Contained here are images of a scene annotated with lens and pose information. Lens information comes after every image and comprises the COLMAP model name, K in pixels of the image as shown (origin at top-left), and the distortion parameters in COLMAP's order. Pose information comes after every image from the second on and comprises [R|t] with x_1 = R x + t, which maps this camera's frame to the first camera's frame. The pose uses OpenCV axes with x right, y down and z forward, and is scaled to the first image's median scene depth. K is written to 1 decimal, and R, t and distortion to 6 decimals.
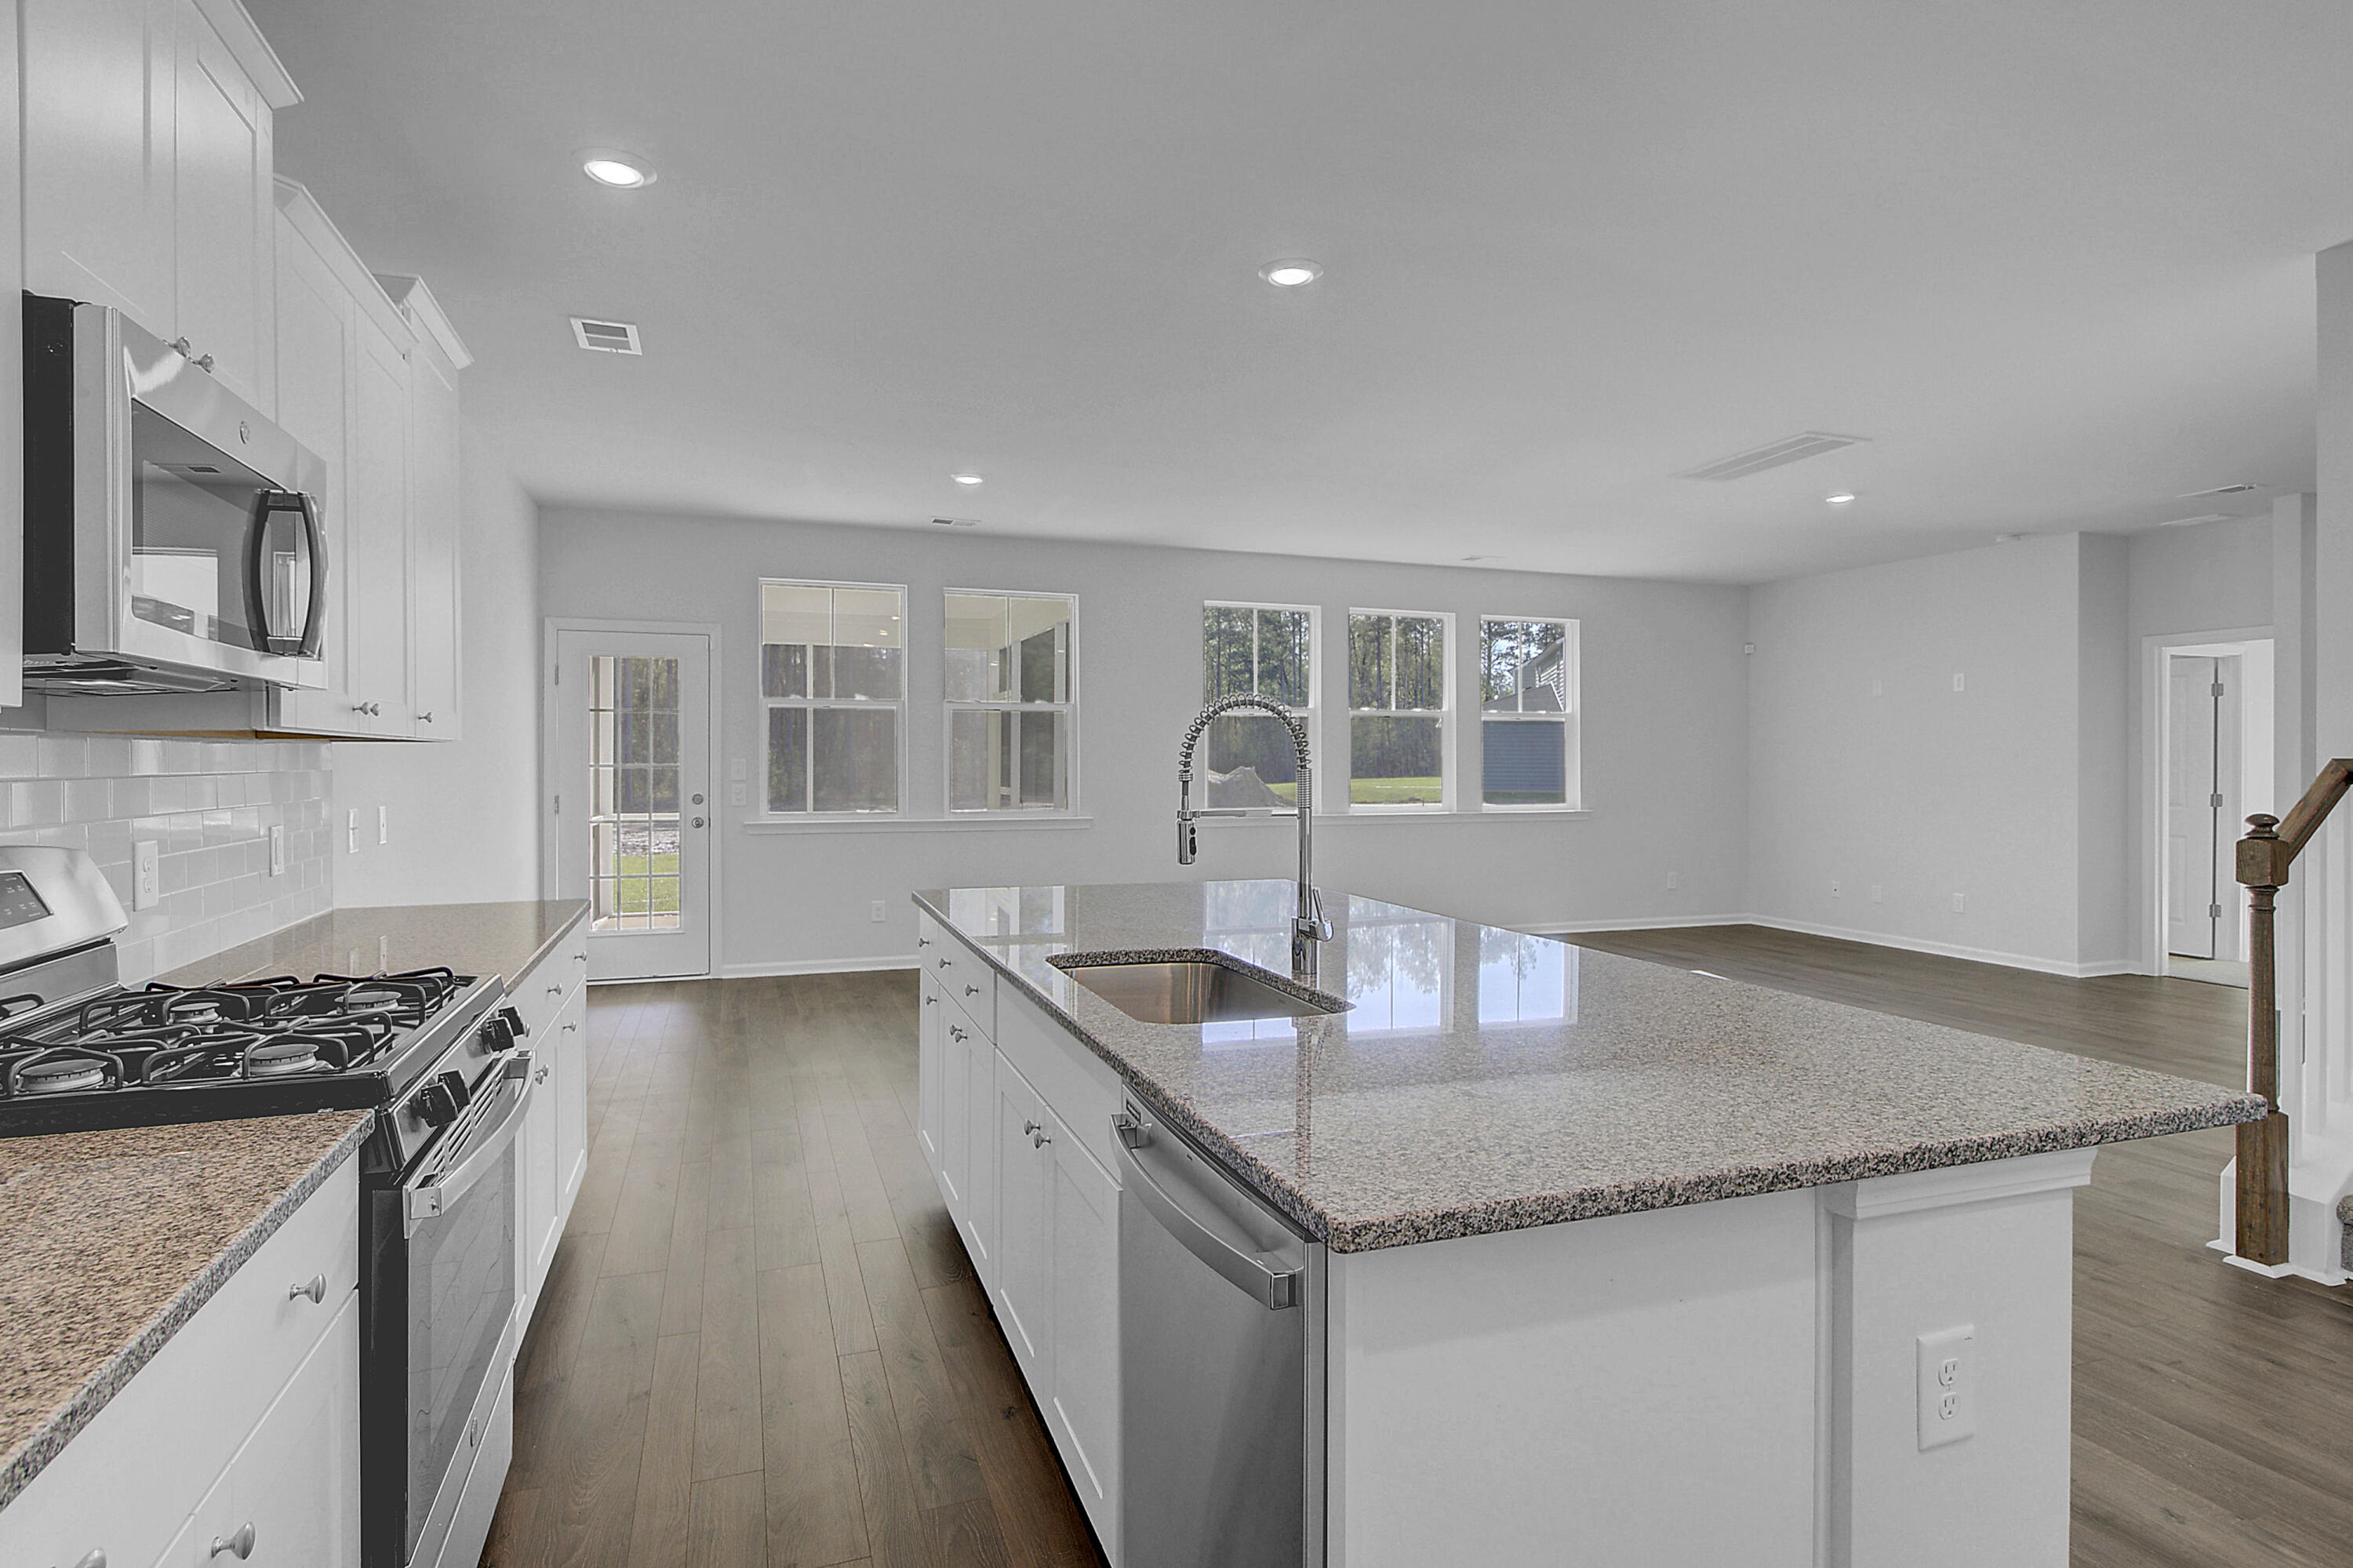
lens RADIAL K [[1217.3, 0, 1182.4], [0, 1217.3, 771.3], [0, 0, 1]] dist [0.000906, 0.000777]
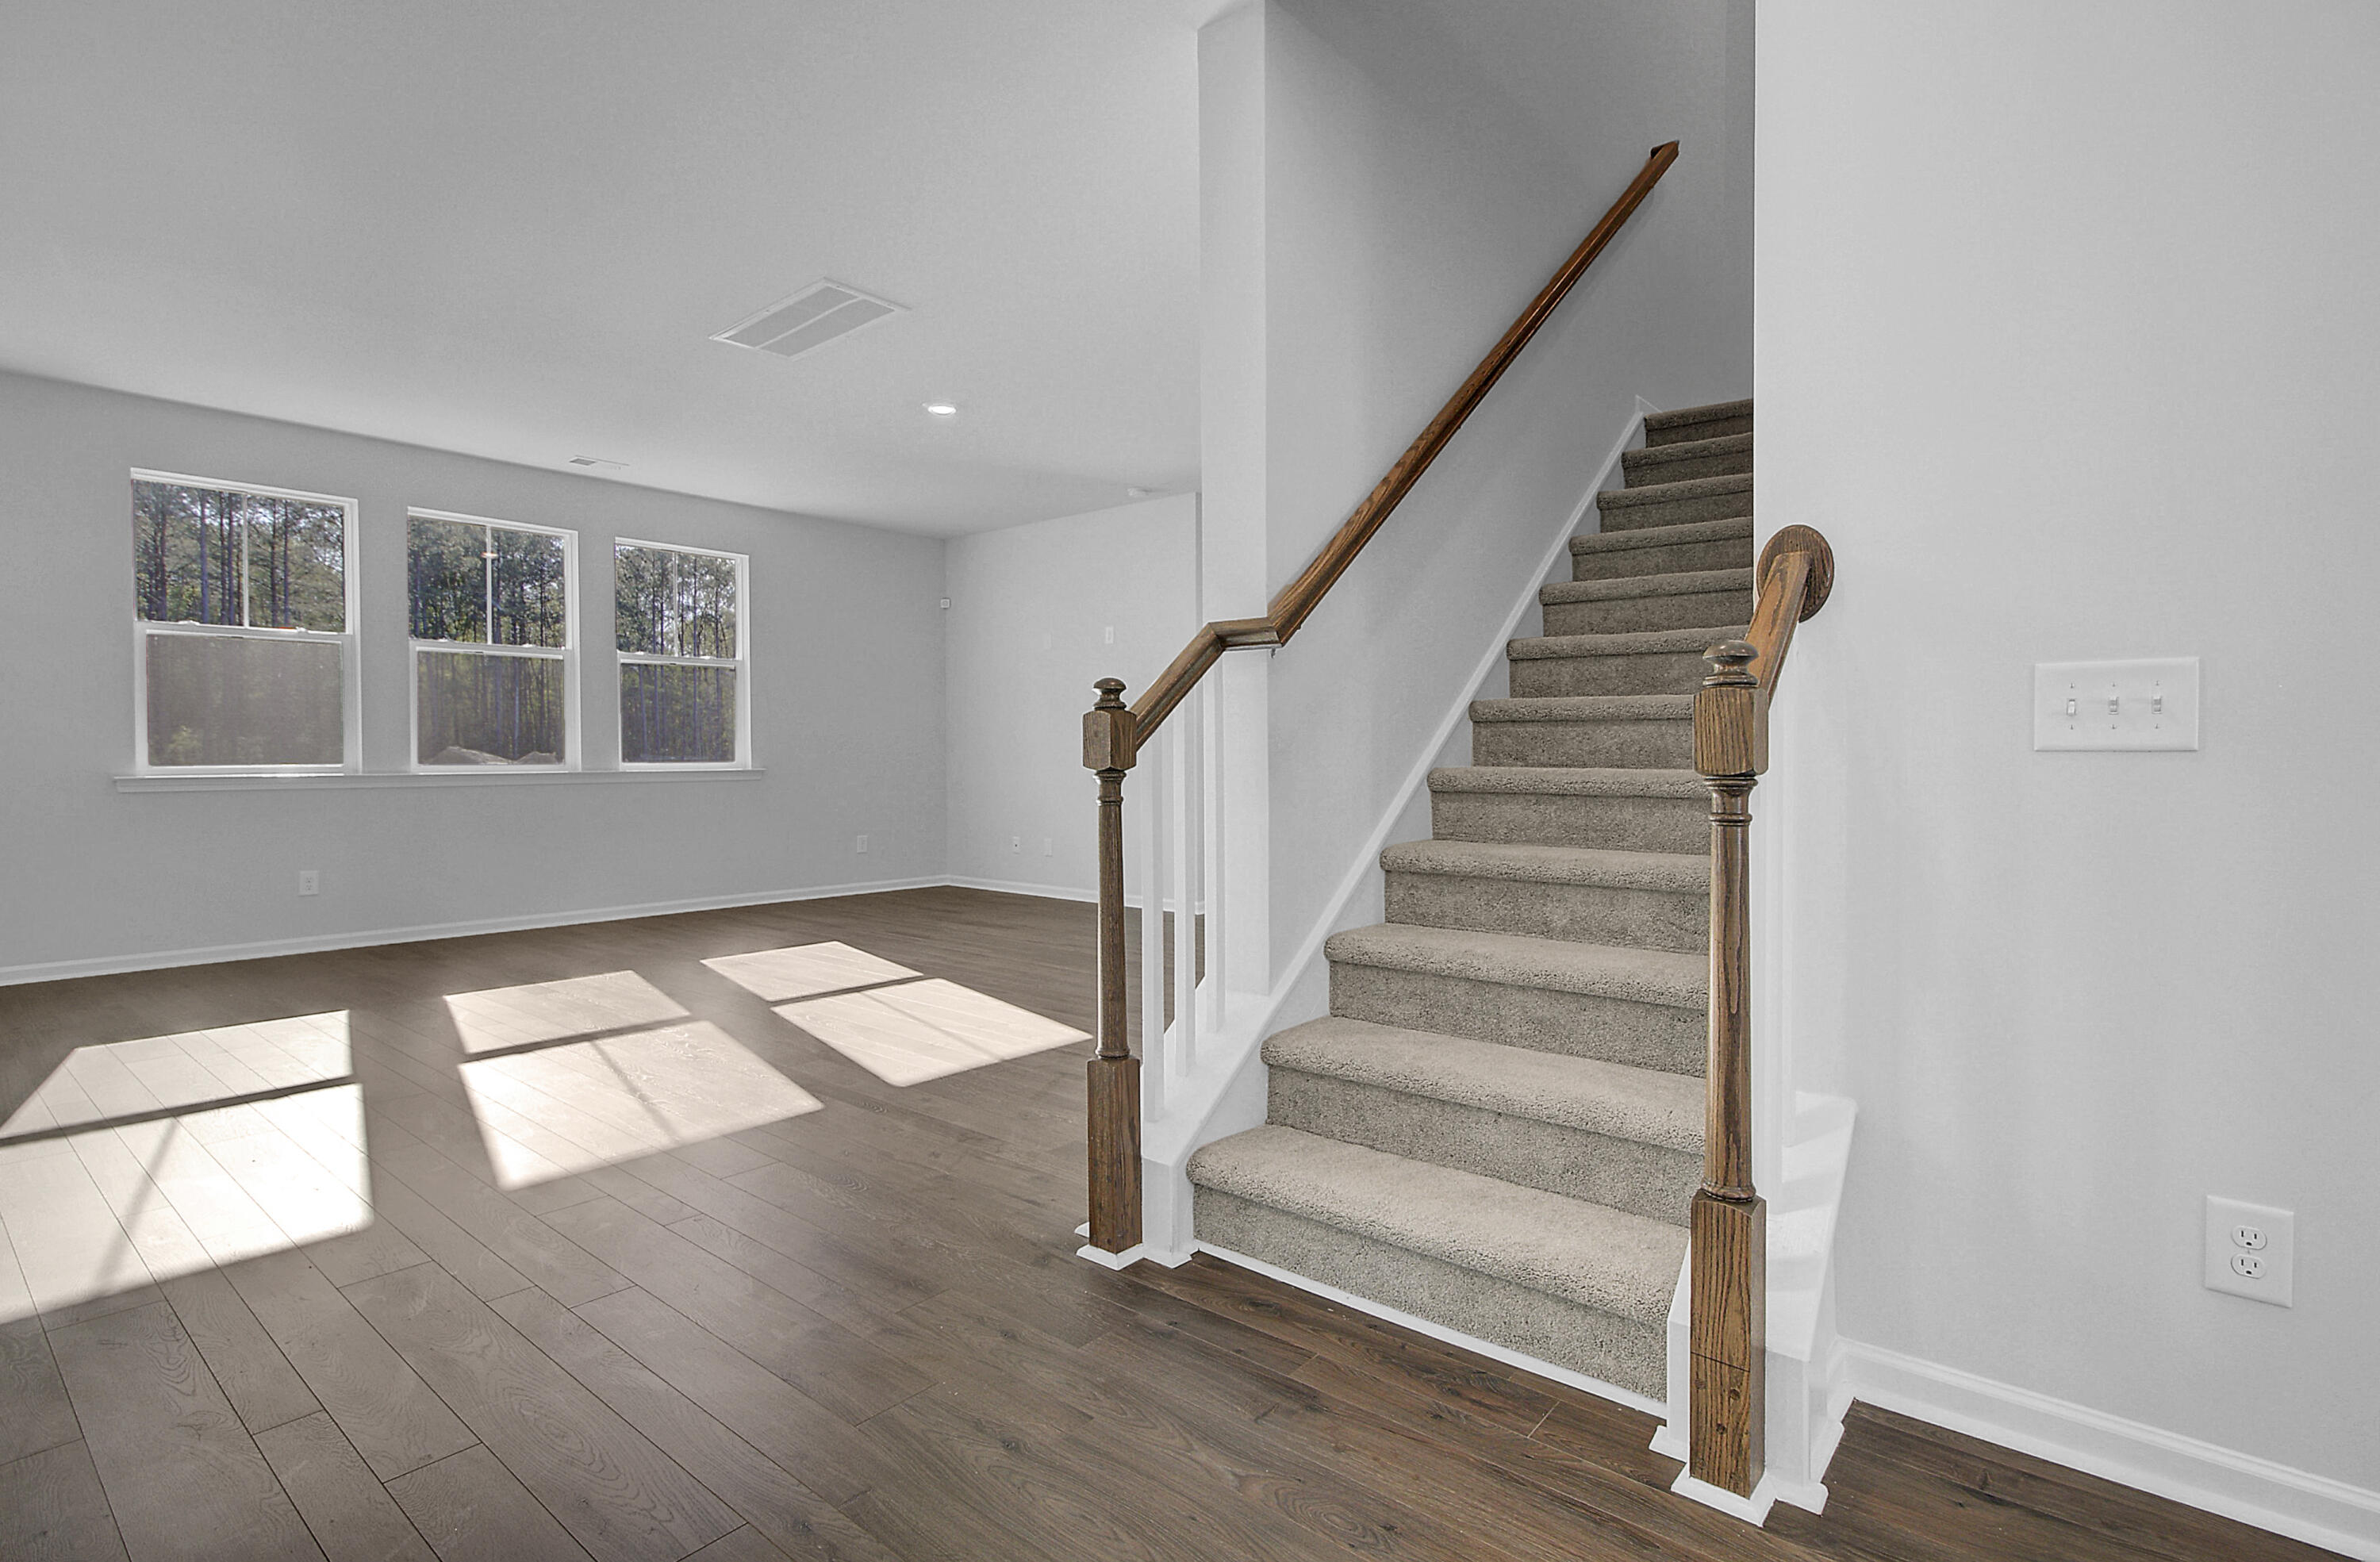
lens RADIAL K [[1124.2, 0, 1191.5], [0, 1124.2, 784.2], [0, 0, 1]] dist [-0.011689, 0.000491]
pose [[0.871020, -0.018640, 0.490893, 0.574864], [0.011294, 0.999776, 0.017924, 0.089930], [-0.491117, -0.010068, 0.871036, 0.345288]]
